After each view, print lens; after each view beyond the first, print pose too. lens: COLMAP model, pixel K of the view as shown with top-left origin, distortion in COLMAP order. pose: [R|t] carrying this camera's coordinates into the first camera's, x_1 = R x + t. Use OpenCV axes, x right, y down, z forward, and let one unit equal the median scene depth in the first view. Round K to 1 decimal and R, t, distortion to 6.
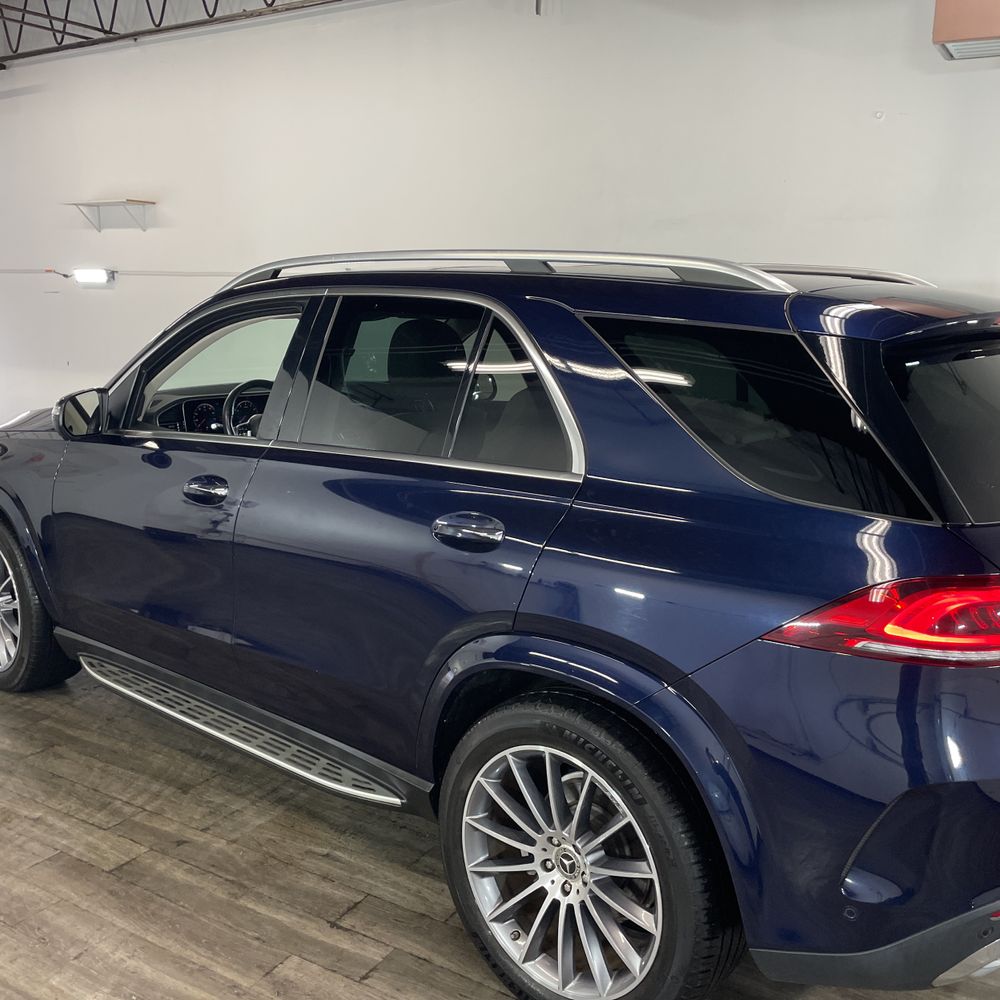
lens RADIAL K [[1010.2, 0, 509.1], [0, 1010.2, 488.1], [0, 0, 1]] dist [0.090271, -0.120358]
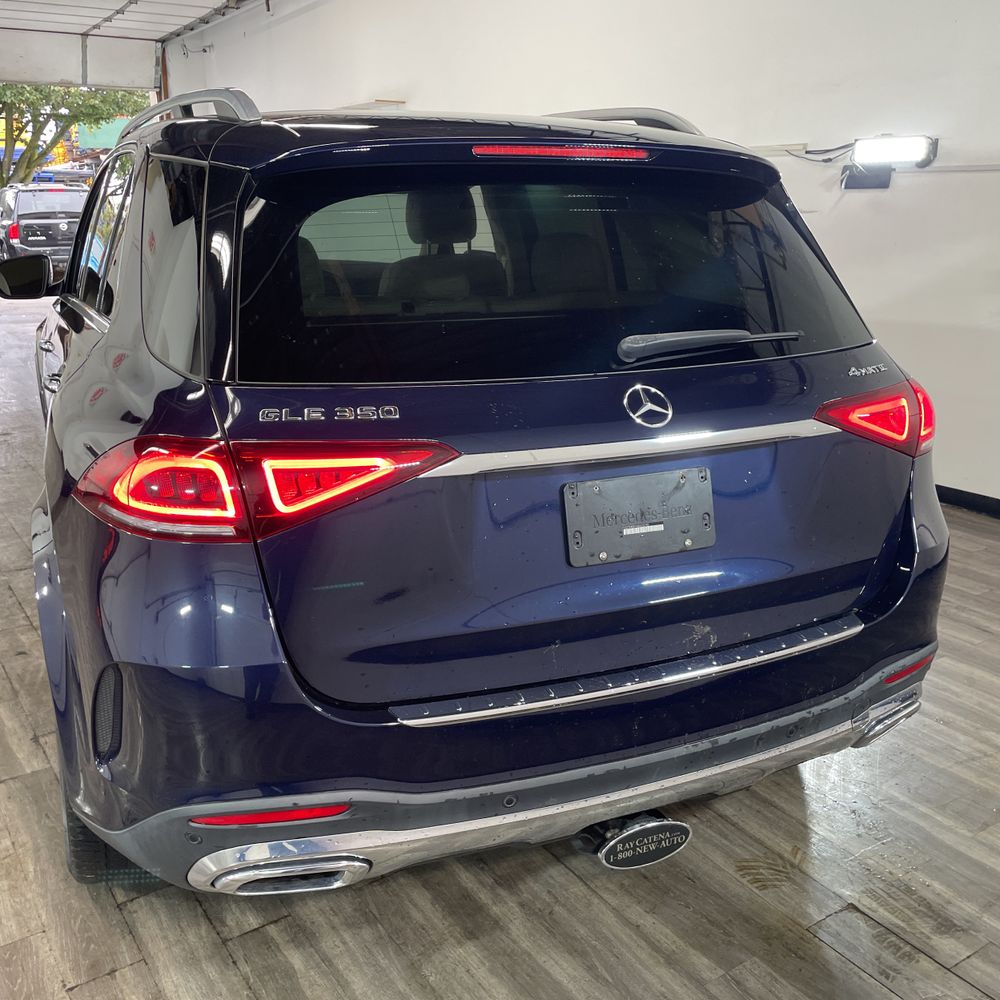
lens RADIAL K [[1011.4, 0, 519.0], [0, 1011.4, 496.1], [0, 0, 1]] dist [0.096604, -0.130819]
pose [[0.910129, 0.103025, -0.401312, 0.665417], [-0.066951, 0.992432, 0.102940, 0.017728], [0.408880, -0.066820, 0.910138, 0.206555]]
